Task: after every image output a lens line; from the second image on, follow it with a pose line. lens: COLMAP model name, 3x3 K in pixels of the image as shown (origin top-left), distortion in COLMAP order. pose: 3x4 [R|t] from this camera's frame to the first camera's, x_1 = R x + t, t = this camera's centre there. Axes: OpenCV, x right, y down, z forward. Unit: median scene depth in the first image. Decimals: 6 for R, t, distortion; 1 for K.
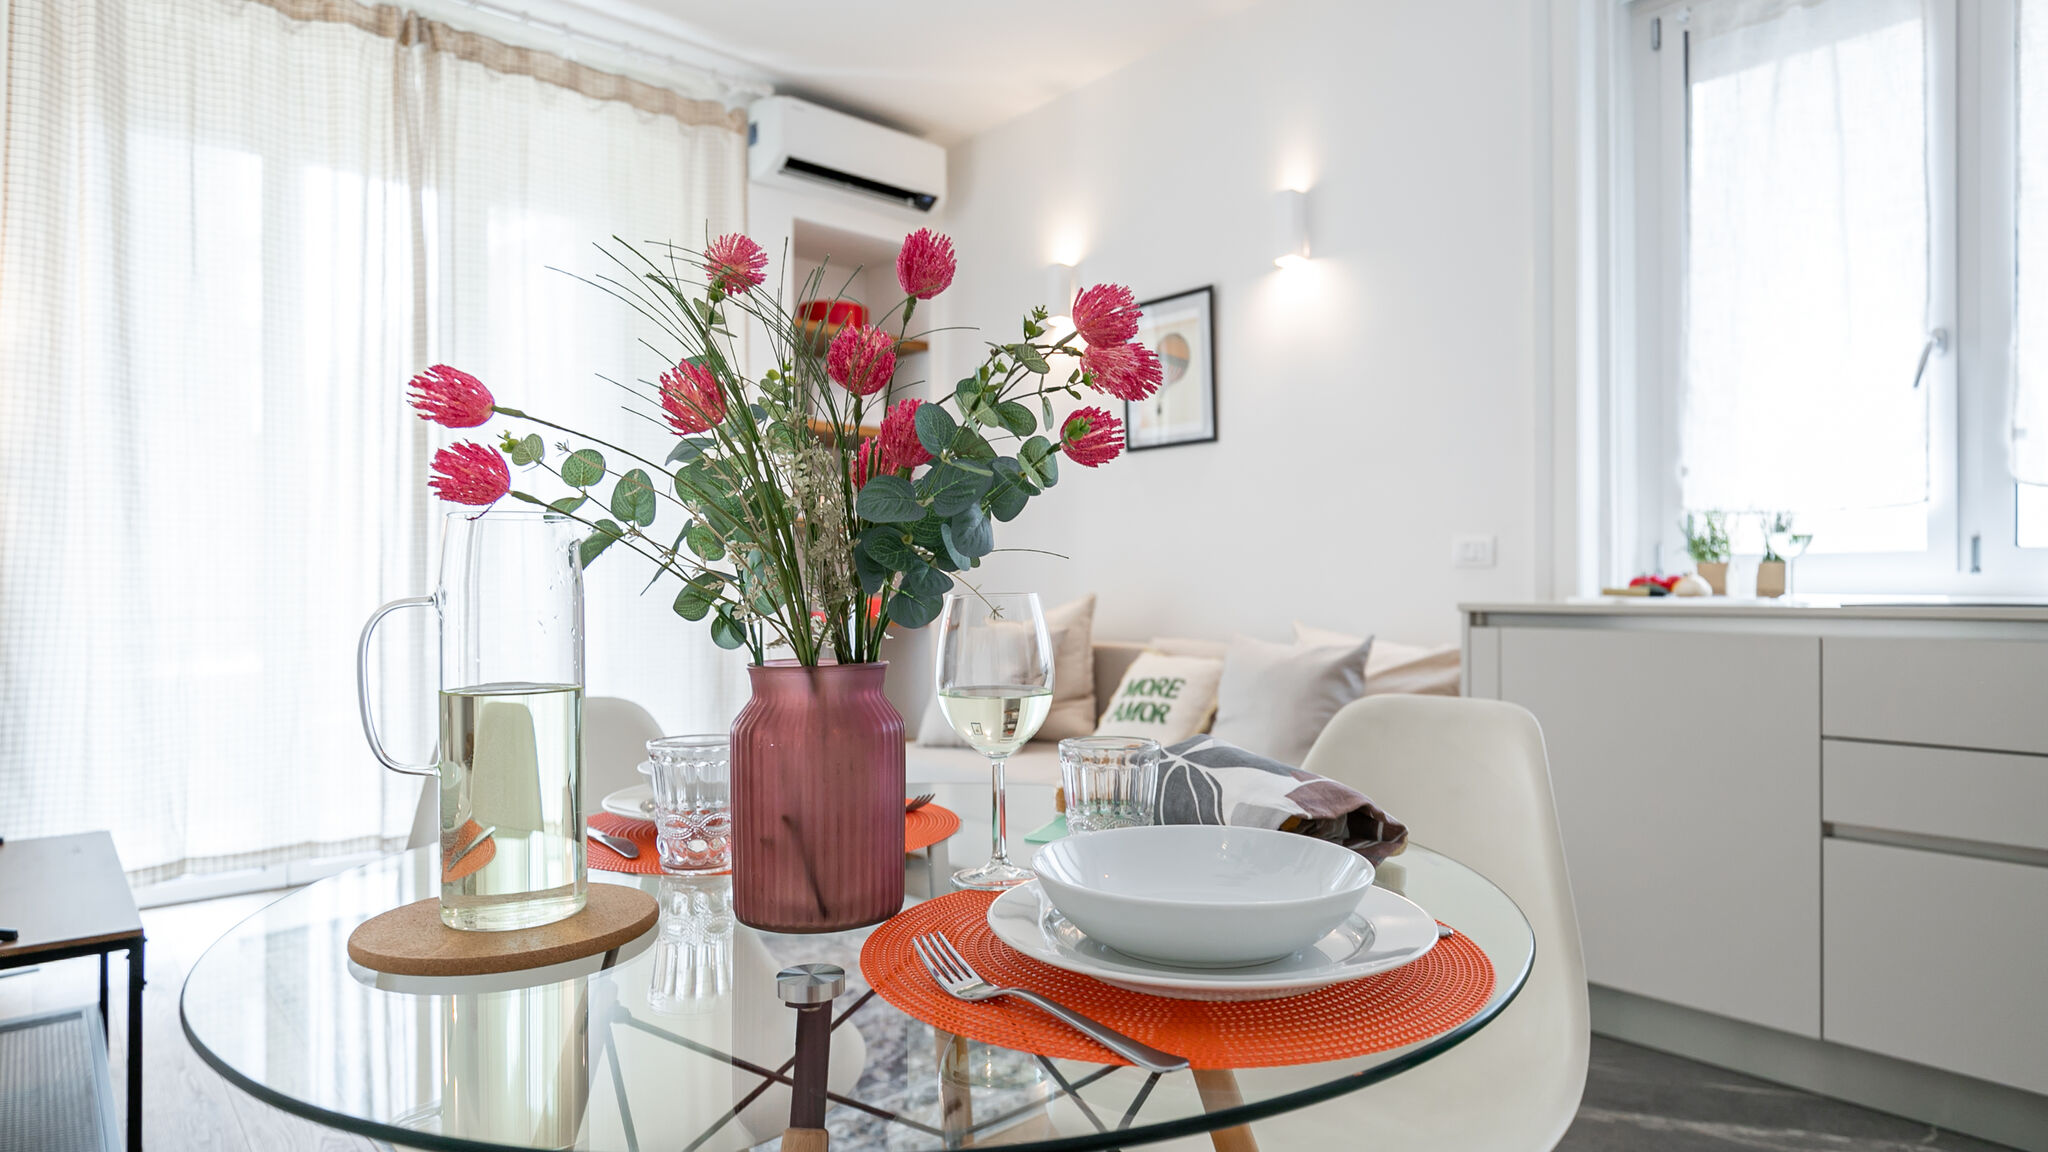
lens RADIAL K [[1172.9, 0, 1030.4], [0, 1172.9, 580.5], [0, 0, 1]] dist [-0.003319, -0.000309]
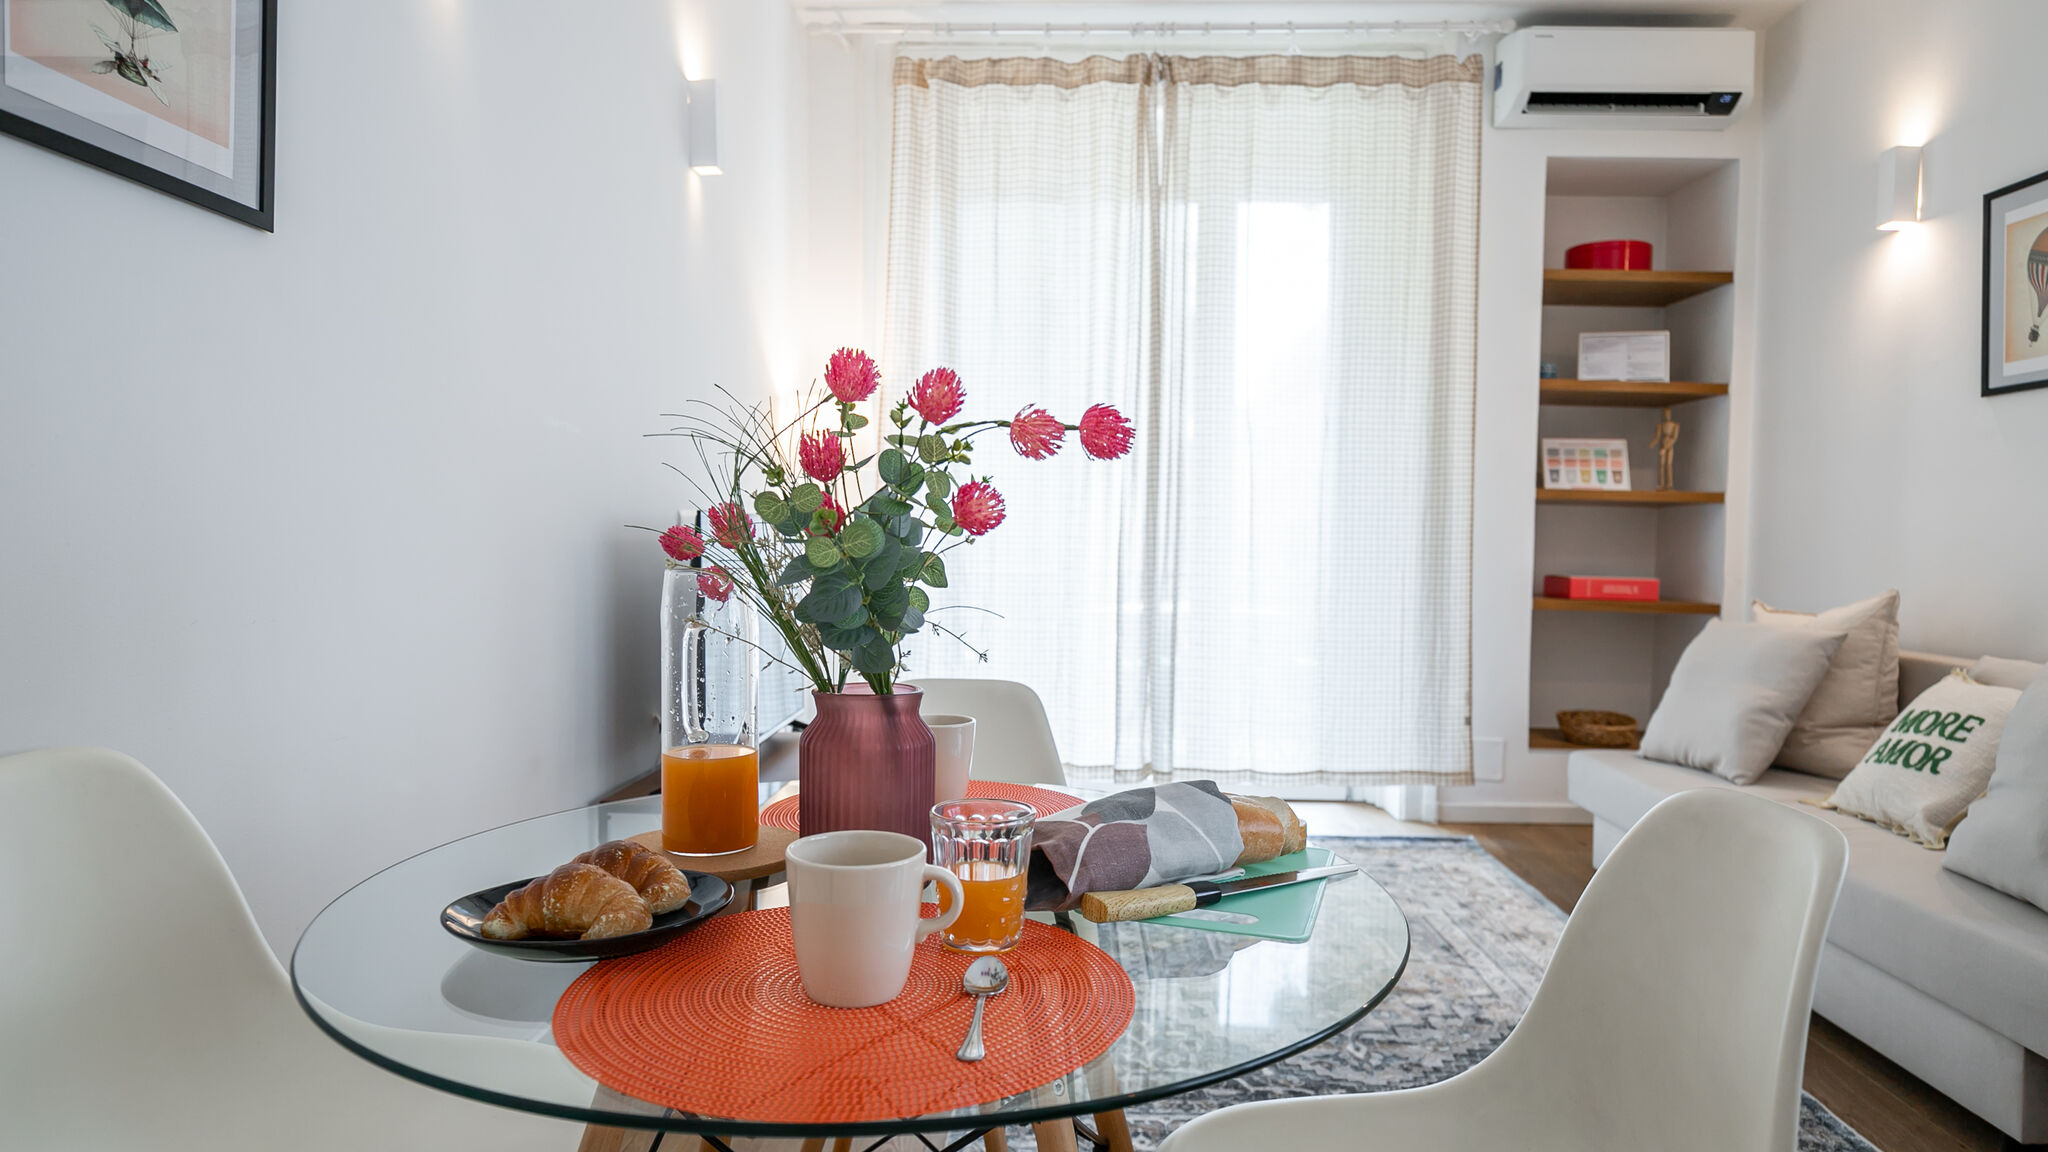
lens RADIAL K [[1186.8, 0, 1024.0], [0, 1186.8, 576.0], [0, 0, 1]] dist [-0.003234, 0.000955]
pose [[0.719872, 0.039684, -0.692971, 0.207135], [-0.014400, 0.999003, 0.042251, -0.024990], [0.693957, -0.020436, 0.719726, 0.069955]]
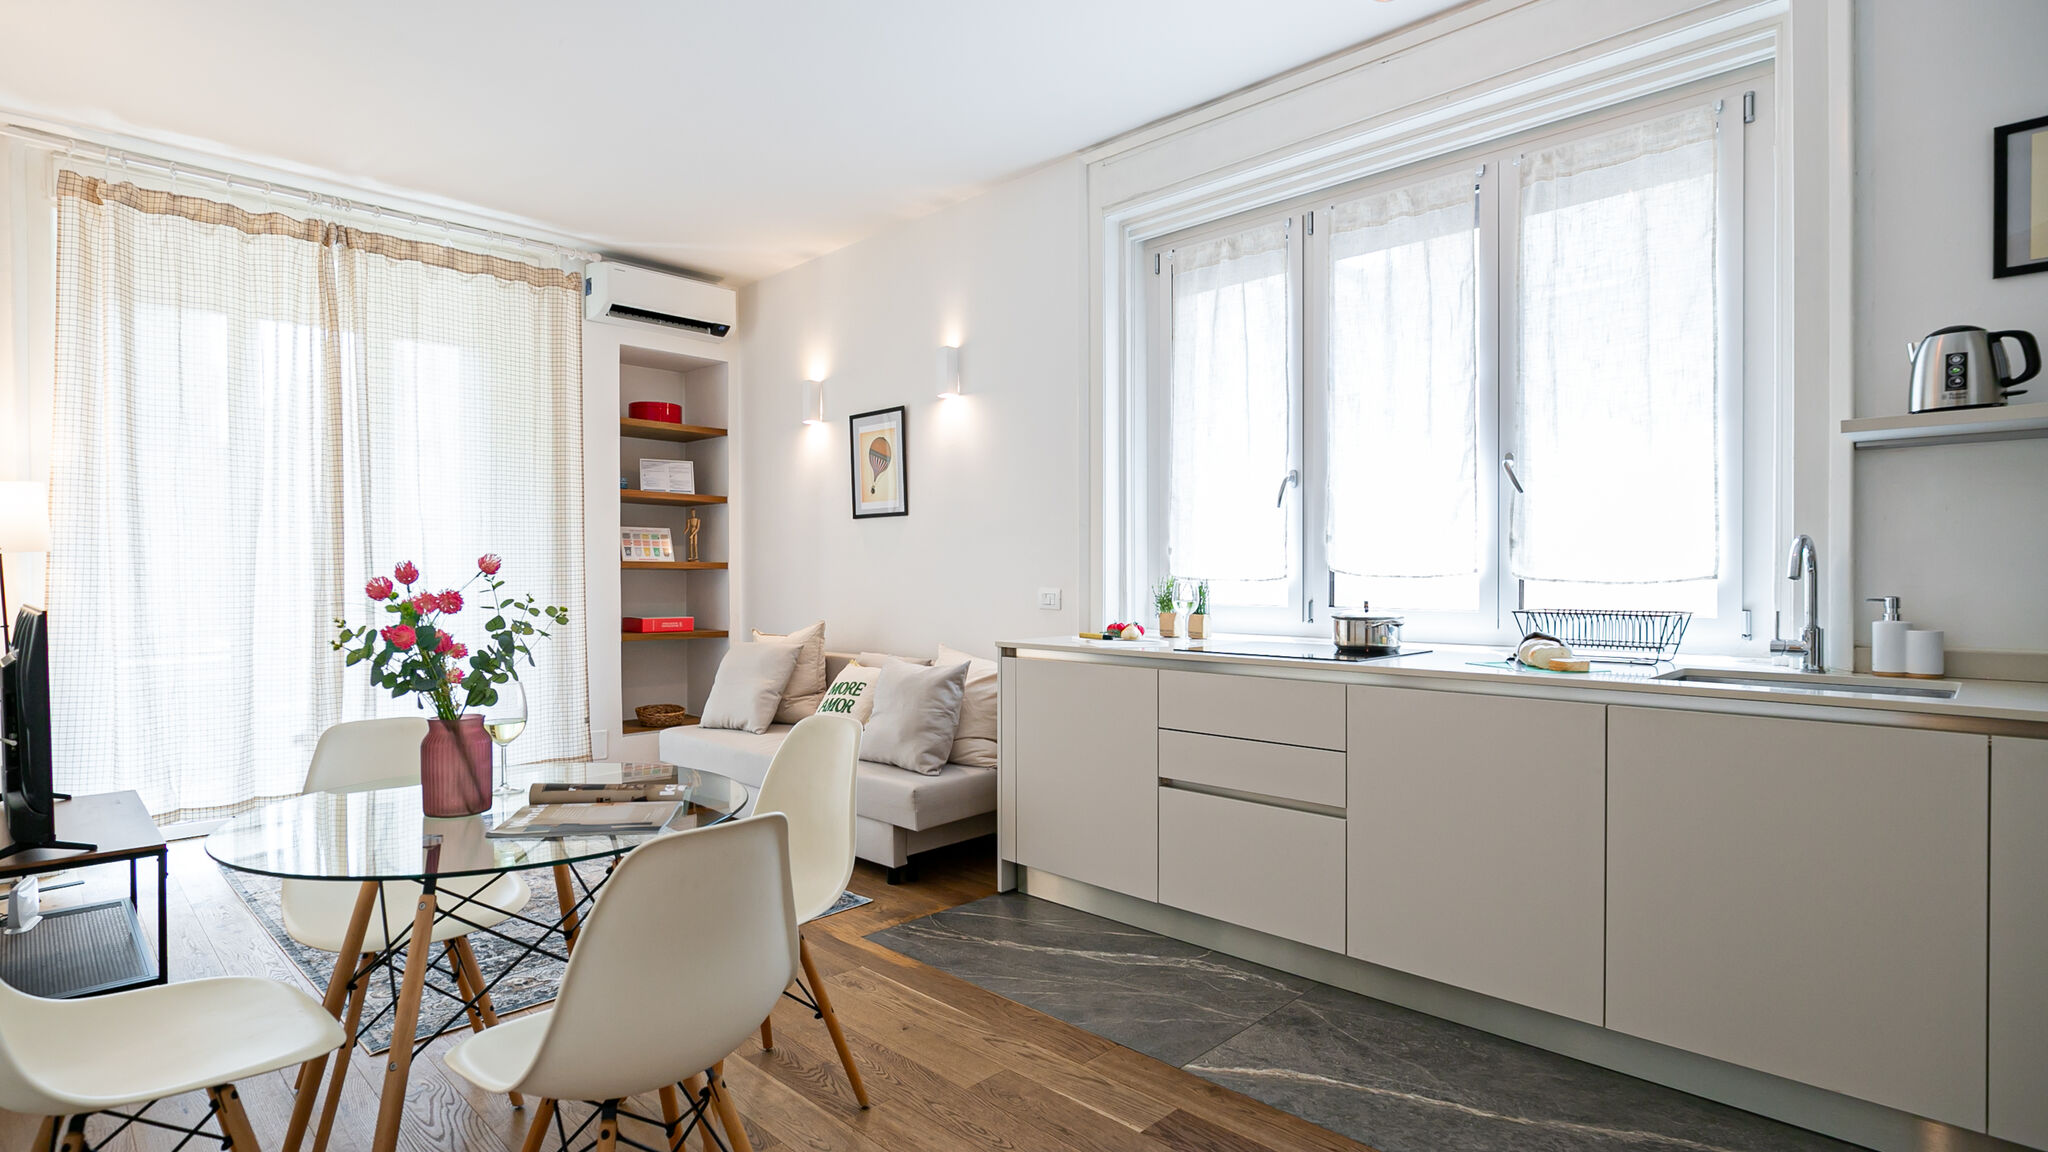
lens RADIAL K [[1019.2, 0, 952.7], [0, 1019.2, 580.6], [0, 0, 1]] dist [-0.012875, 0.001310]
pose [[0.999244, -0.001429, 0.038843, 0.190566], [0.000934, 0.999918, 0.012746, -0.061602], [-0.038858, -0.012700, 0.999164, -0.290165]]
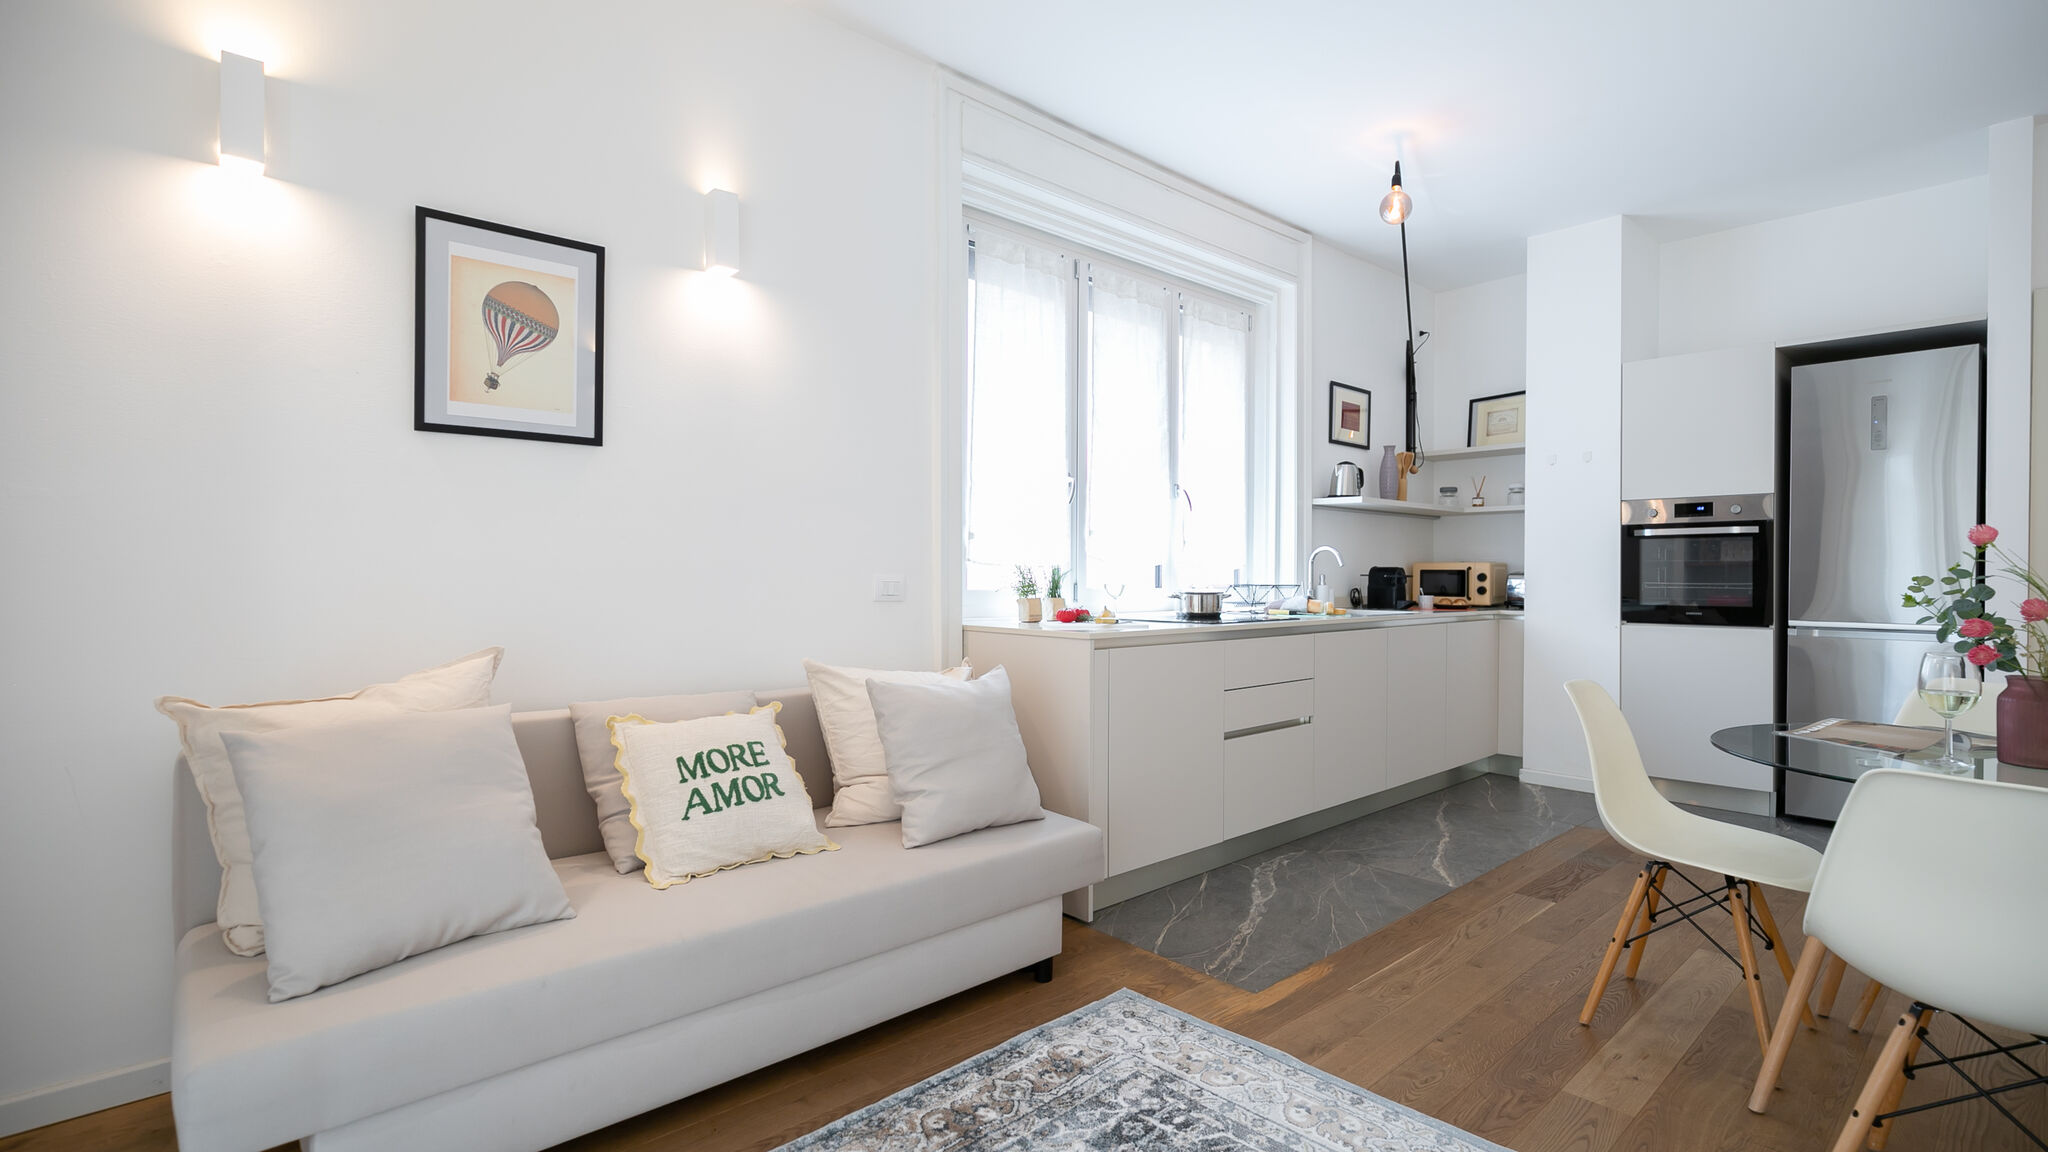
lens RADIAL K [[948.0, 0, 1027.8], [0, 948.0, 570.9], [0, 0, 1]] dist [-0.008682, 0.000566]
pose [[-0.027108, 0.004255, 0.999623, -0.565895], [-0.008015, 0.999958, -0.004474, -0.037049], [-0.999600, -0.008133, -0.027073, 0.832750]]
